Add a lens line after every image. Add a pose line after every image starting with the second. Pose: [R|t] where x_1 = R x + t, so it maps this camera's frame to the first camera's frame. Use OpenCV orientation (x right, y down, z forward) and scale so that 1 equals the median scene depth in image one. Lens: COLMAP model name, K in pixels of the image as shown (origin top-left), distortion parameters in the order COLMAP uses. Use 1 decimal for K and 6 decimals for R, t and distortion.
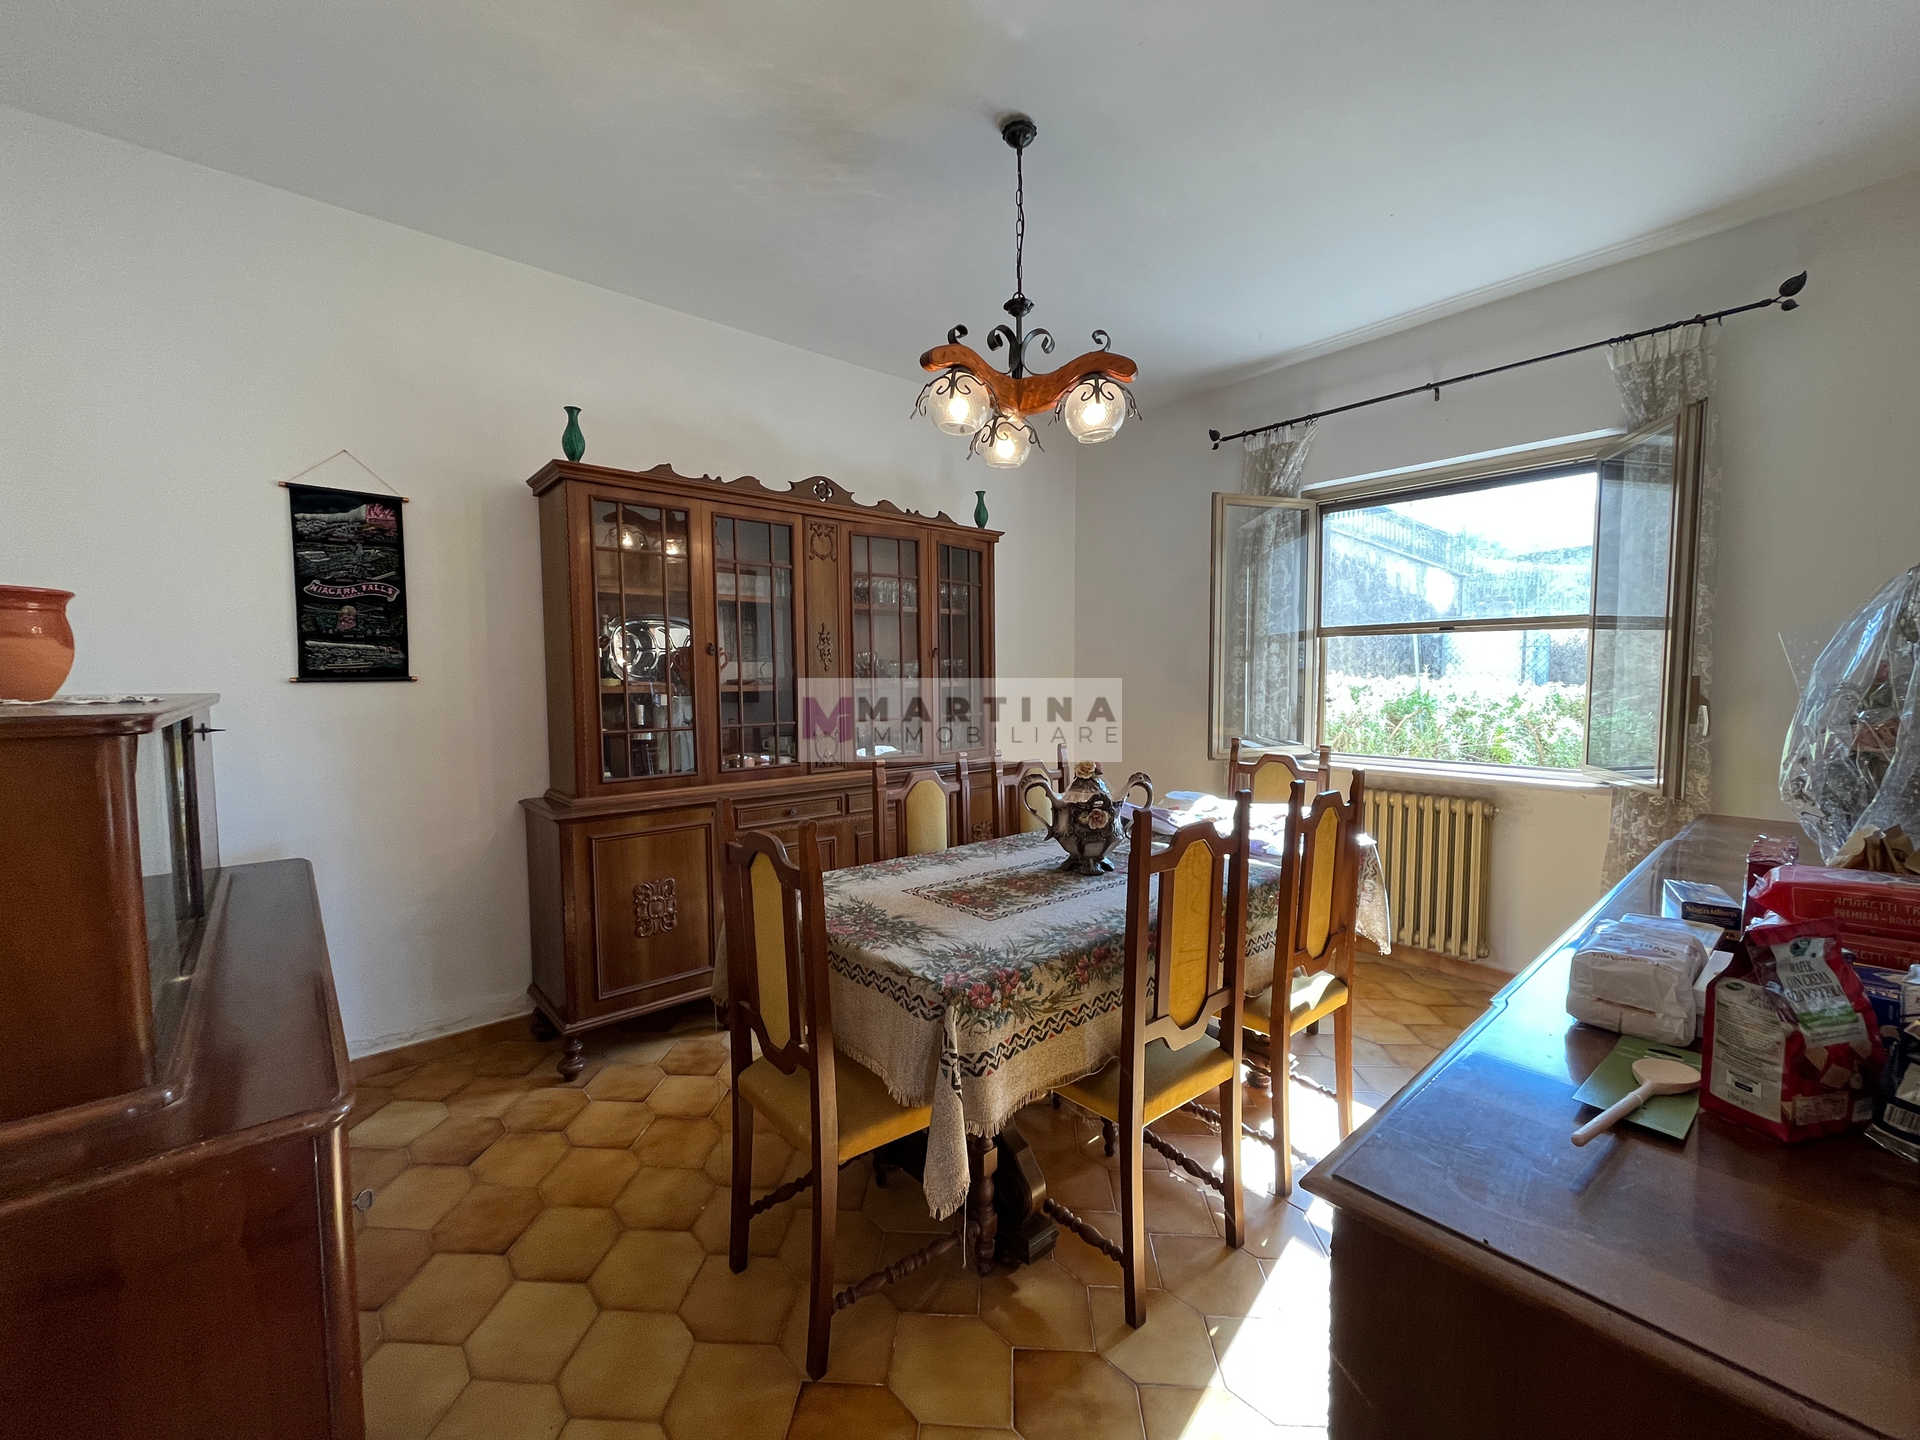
lens RADIAL K [[773.8, 0, 960.0], [0, 773.8, 720.1], [0, 0, 1]] dist [-0.002584, -0.000100]
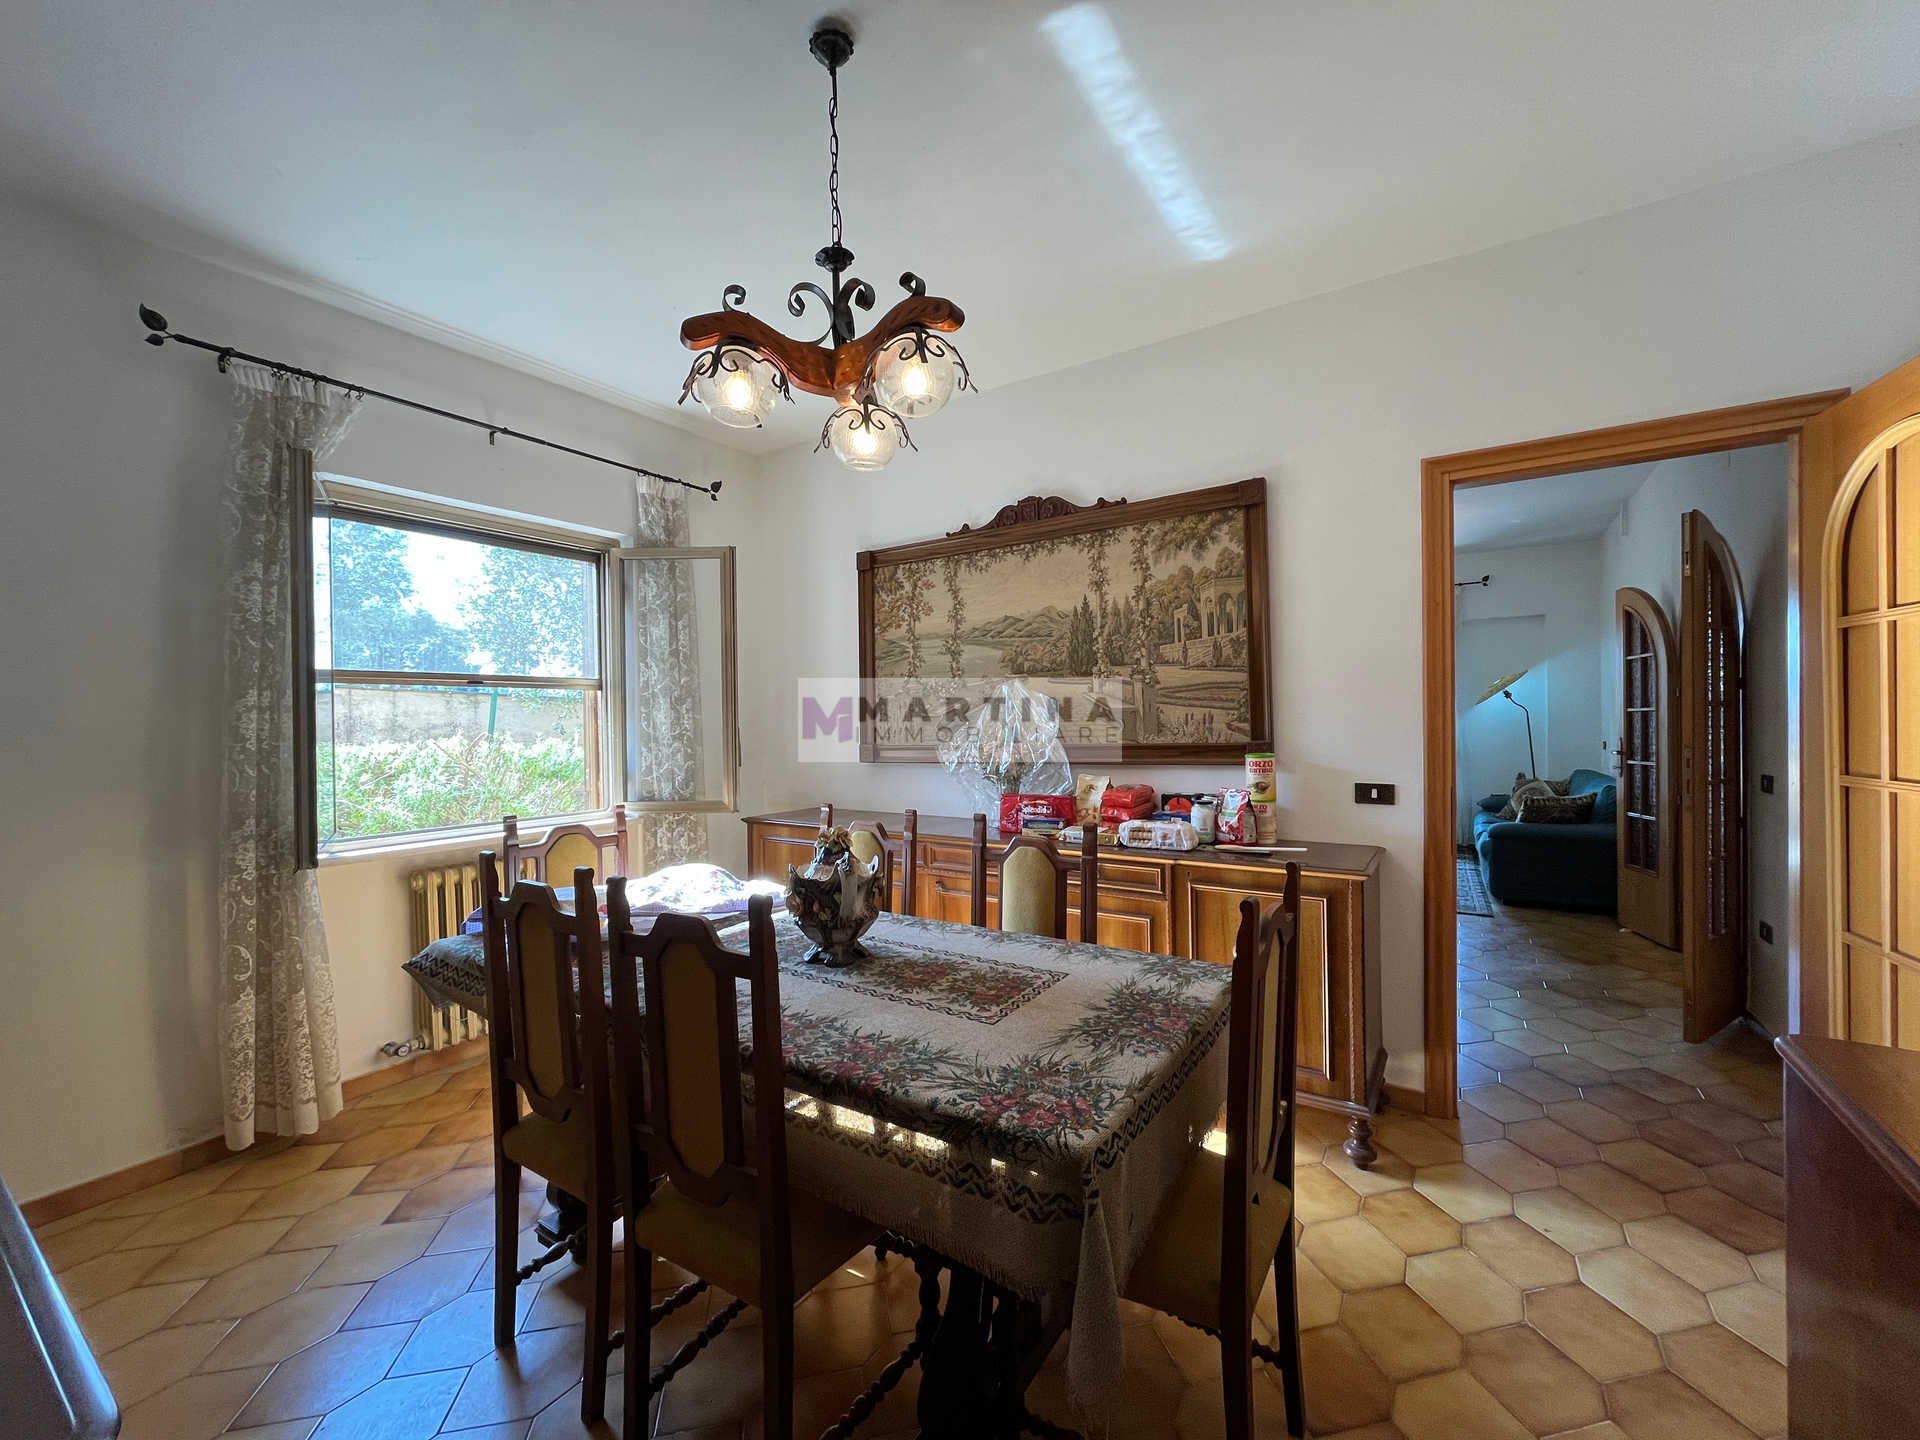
lens RADIAL K [[773.8, 0, 970.9], [0, 773.8, 721.8], [0, 0, 1]] dist [-0.002584, -0.000100]
pose [[-0.277495, 0.004022, 0.960719, -0.724796], [0.076571, 0.996903, 0.017943, -0.070331], [-0.957671, 0.078542, -0.276944, 1.142143]]
